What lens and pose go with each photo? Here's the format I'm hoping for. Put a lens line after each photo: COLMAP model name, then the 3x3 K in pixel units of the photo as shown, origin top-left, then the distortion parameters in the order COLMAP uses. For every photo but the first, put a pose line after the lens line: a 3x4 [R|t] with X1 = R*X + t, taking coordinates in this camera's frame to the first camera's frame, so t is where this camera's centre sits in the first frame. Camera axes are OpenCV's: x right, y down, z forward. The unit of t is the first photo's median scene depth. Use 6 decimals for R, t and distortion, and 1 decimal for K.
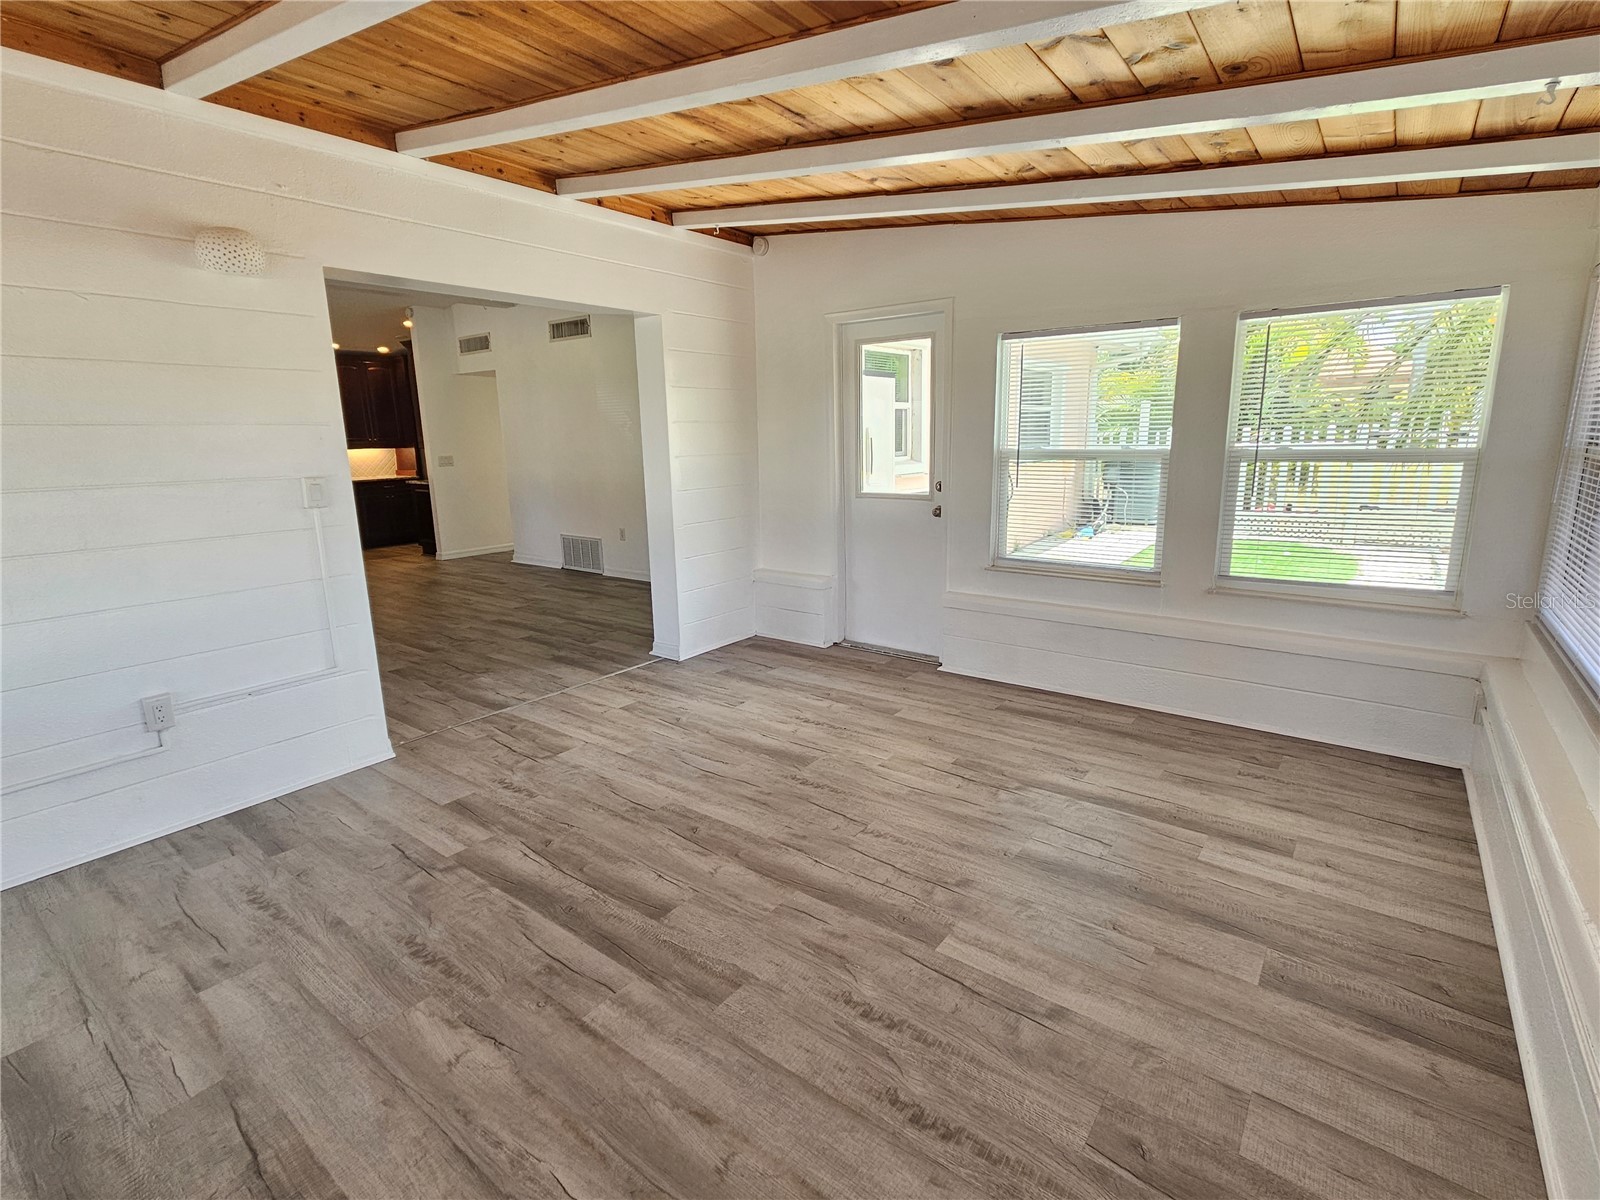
lens RADIAL K [[761.2, 0, 804.1], [0, 761.2, 589.0], [0, 0, 1]] dist [-0.000685, 0.000917]
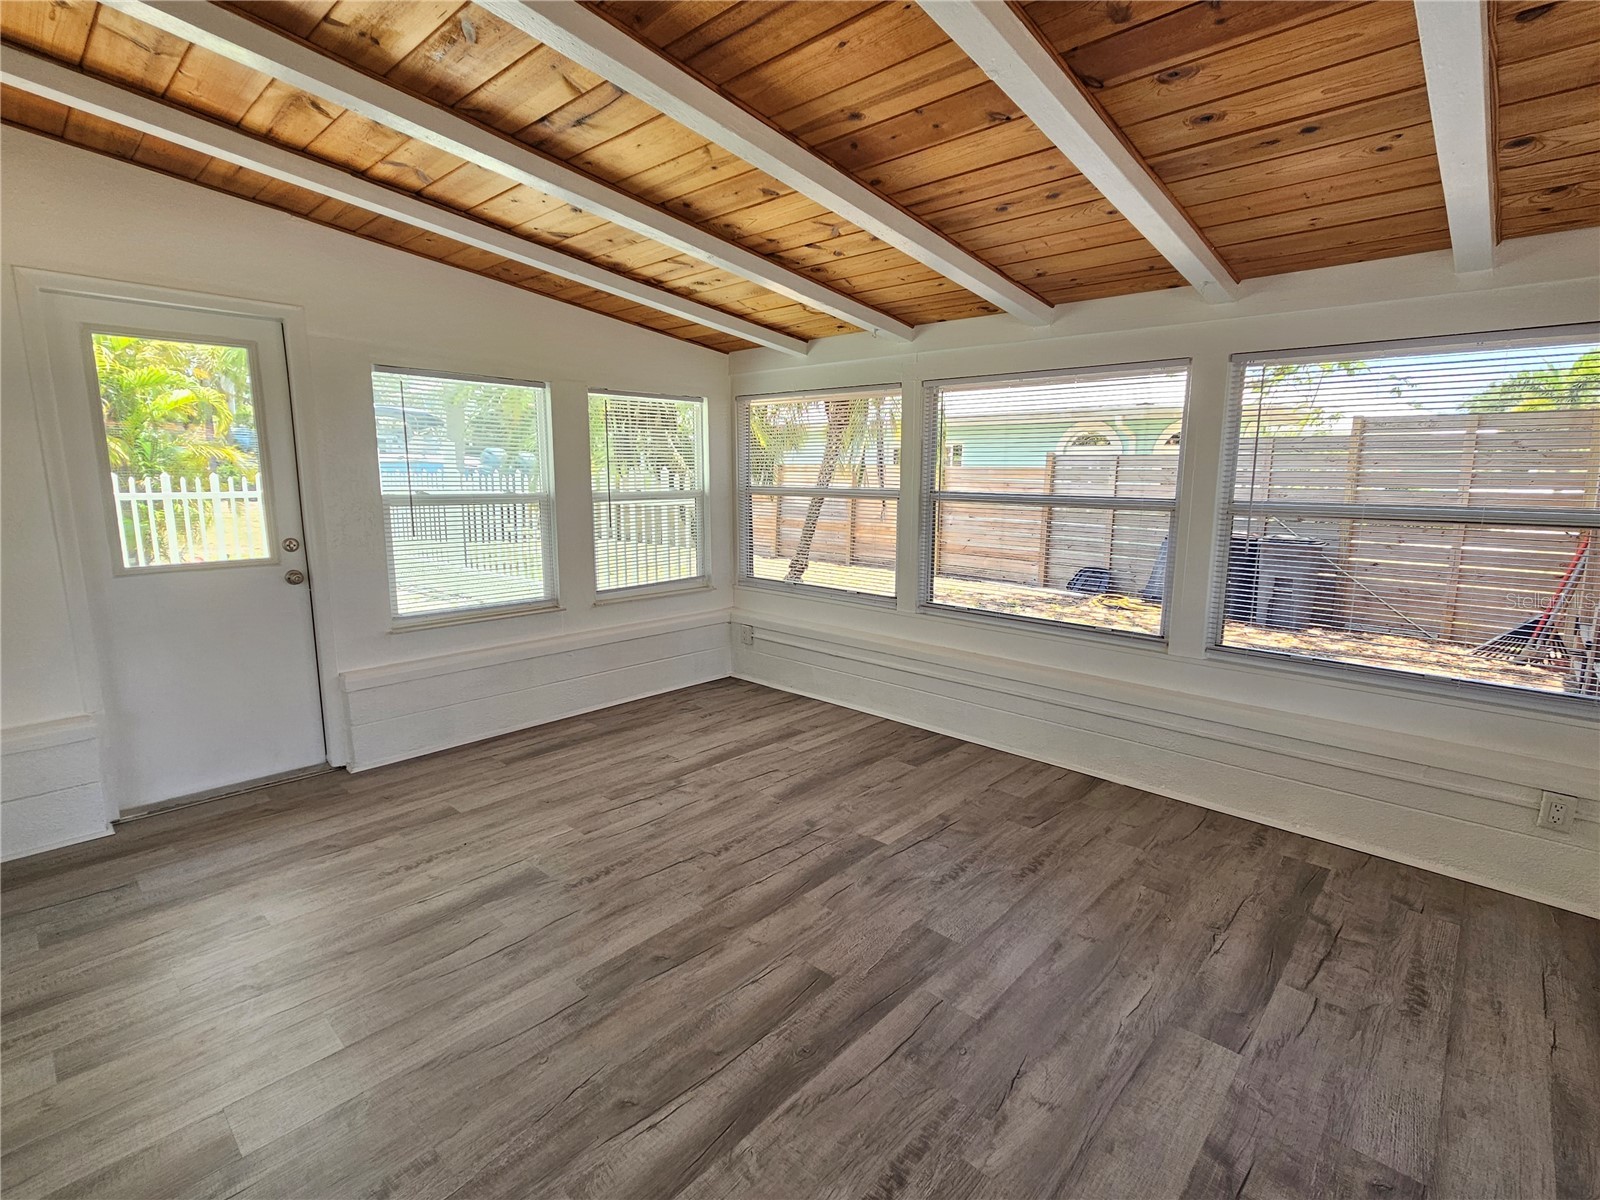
lens RADIAL K [[757.0, 0, 804.0], [0, 757.0, 590.9], [0, 0, 1]] dist [0.001225, 0.000630]
pose [[0.092568, -0.134911, 0.986524, -0.774574], [0.193839, 0.974264, 0.115046, -0.113437], [-0.976656, 0.180577, 0.116337, 0.610002]]
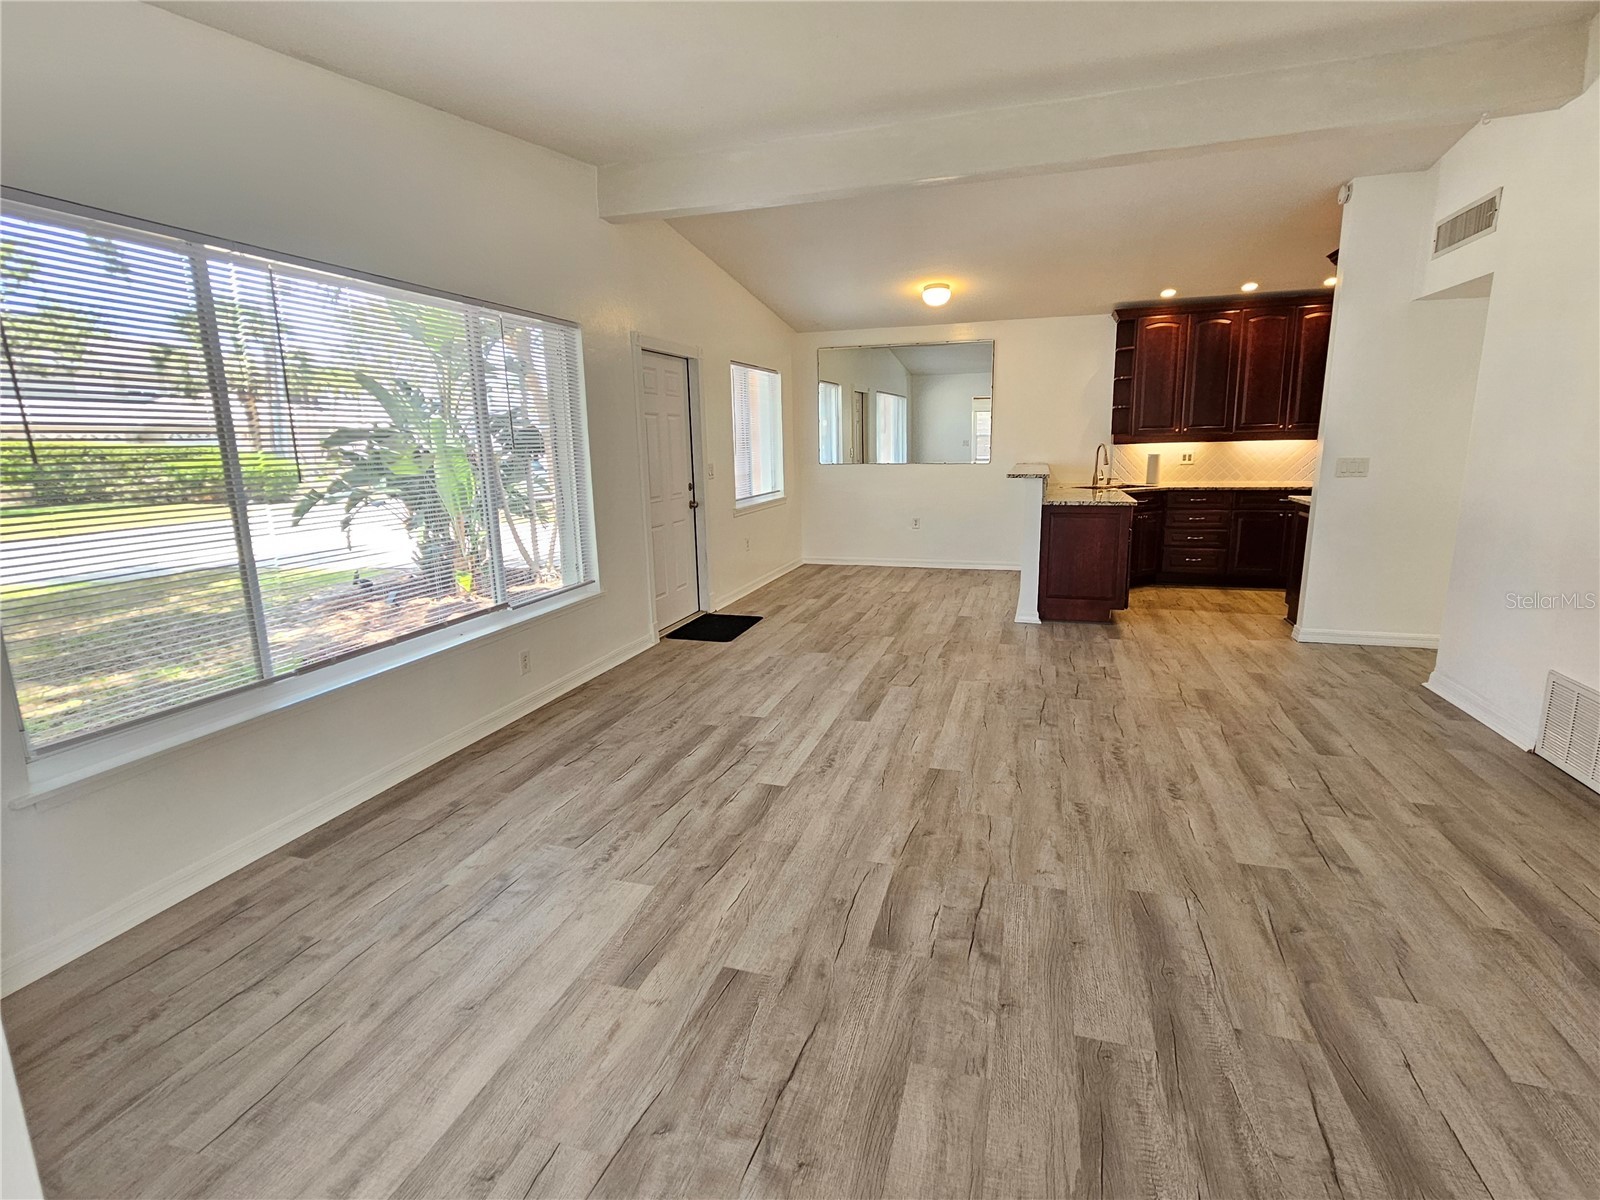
lens RADIAL K [[761.2, 0, 804.1], [0, 761.2, 589.0], [0, 0, 1]] dist [-0.000685, 0.000917]
pose [[0.346671, 0.197086, -0.917047, -0.261167], [-0.176060, 0.973972, 0.142765, -0.268894], [0.921315, 0.111963, 0.372347, 1.303755]]
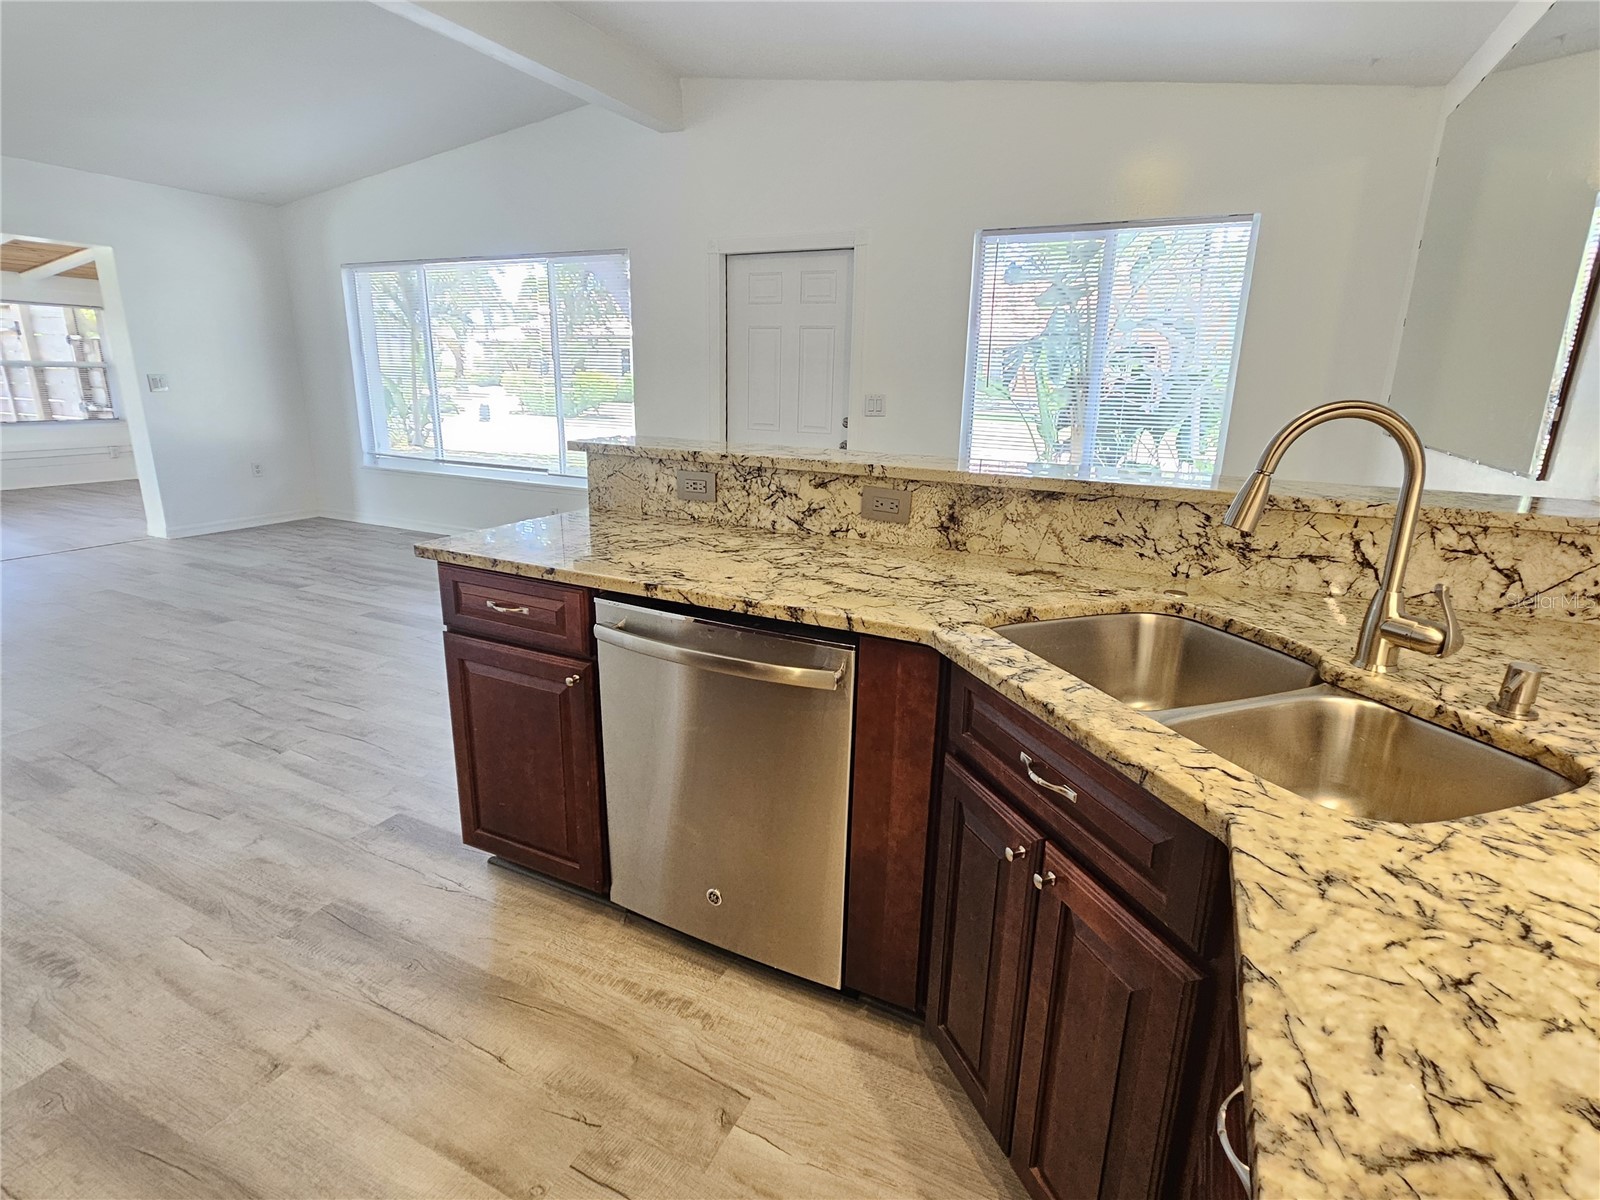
lens RADIAL K [[799.0, 0, 801.2], [0, 799.0, 589.0], [0, 0, 1]] dist [0.001488, 0.000631]
pose [[-0.980096, 0.053648, -0.191136, -1.832310], [-0.038627, 0.892859, 0.448676, -0.609137], [0.194728, 0.447128, -0.873016, 3.269140]]
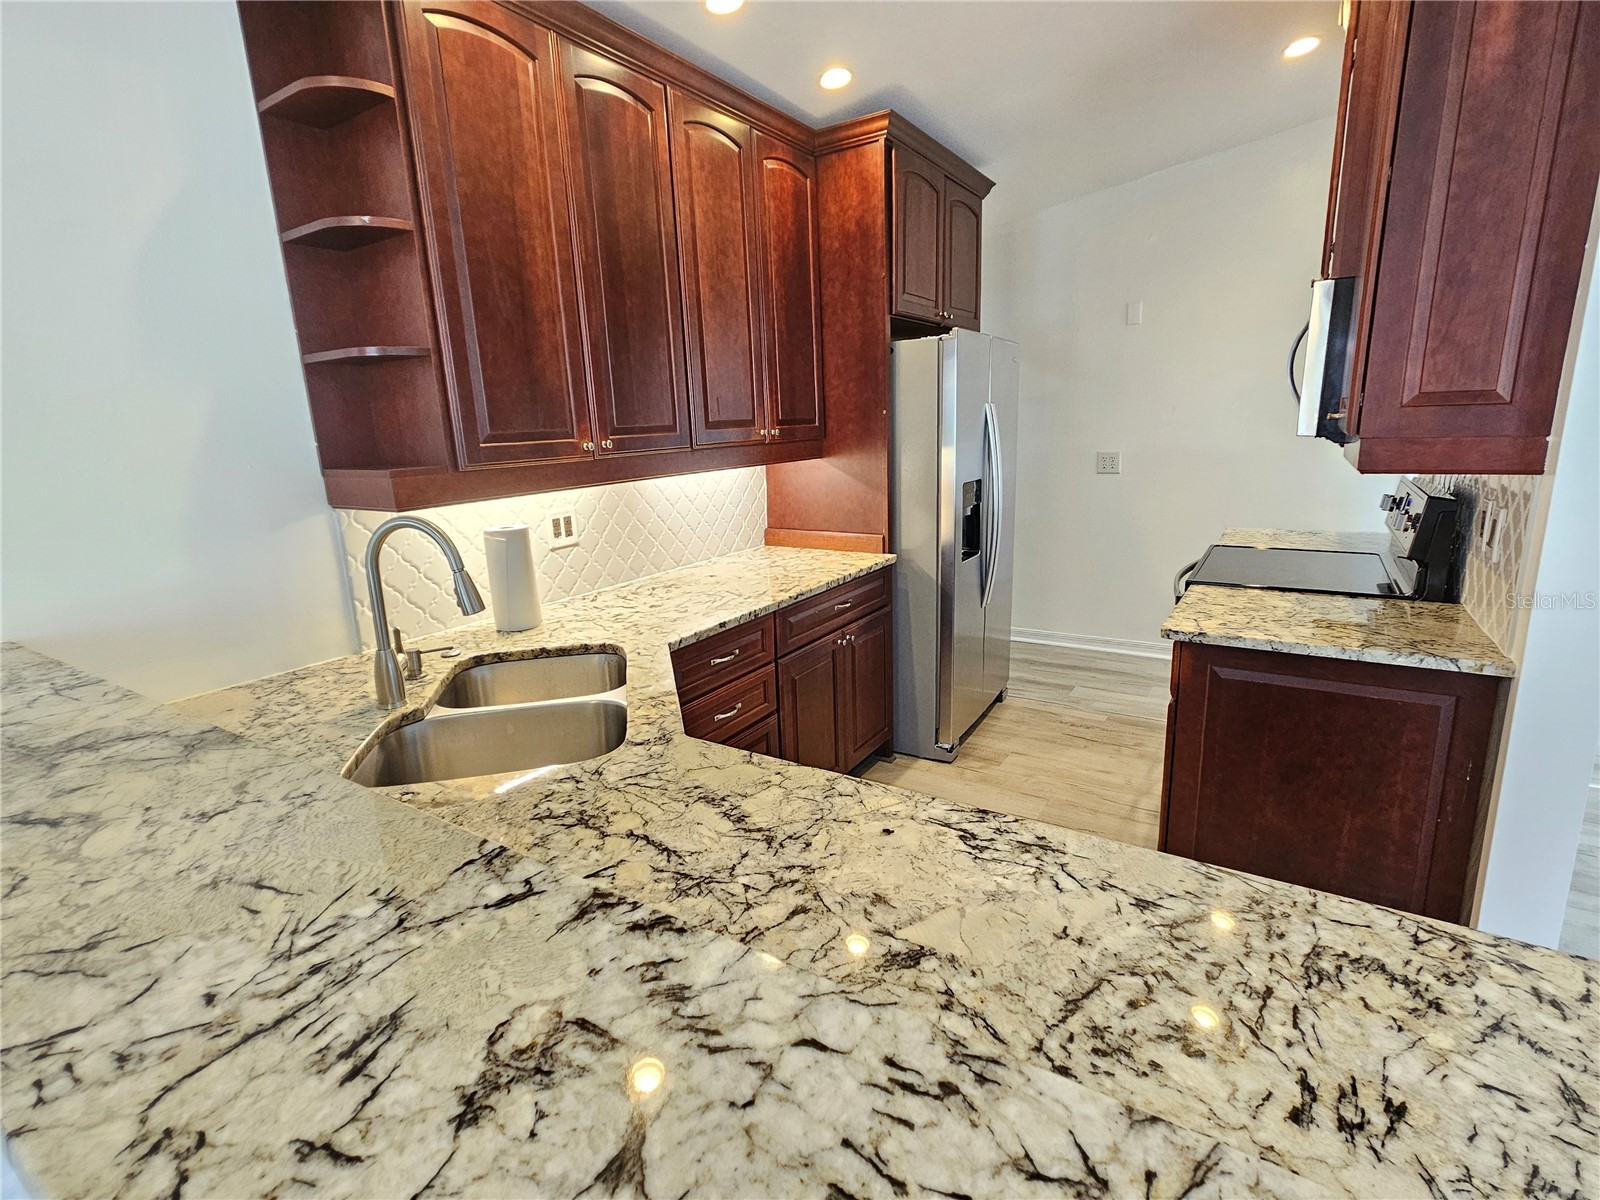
lens RADIAL K [[761.2, 0, 804.1], [0, 761.2, 589.0], [0, 0, 1]] dist [-0.000685, 0.000917]
pose [[0.996392, -0.029873, 0.079437, -1.948704], [0.028610, 0.999446, 0.016979, -0.484972], [-0.079900, -0.014645, 0.996695, 2.451489]]
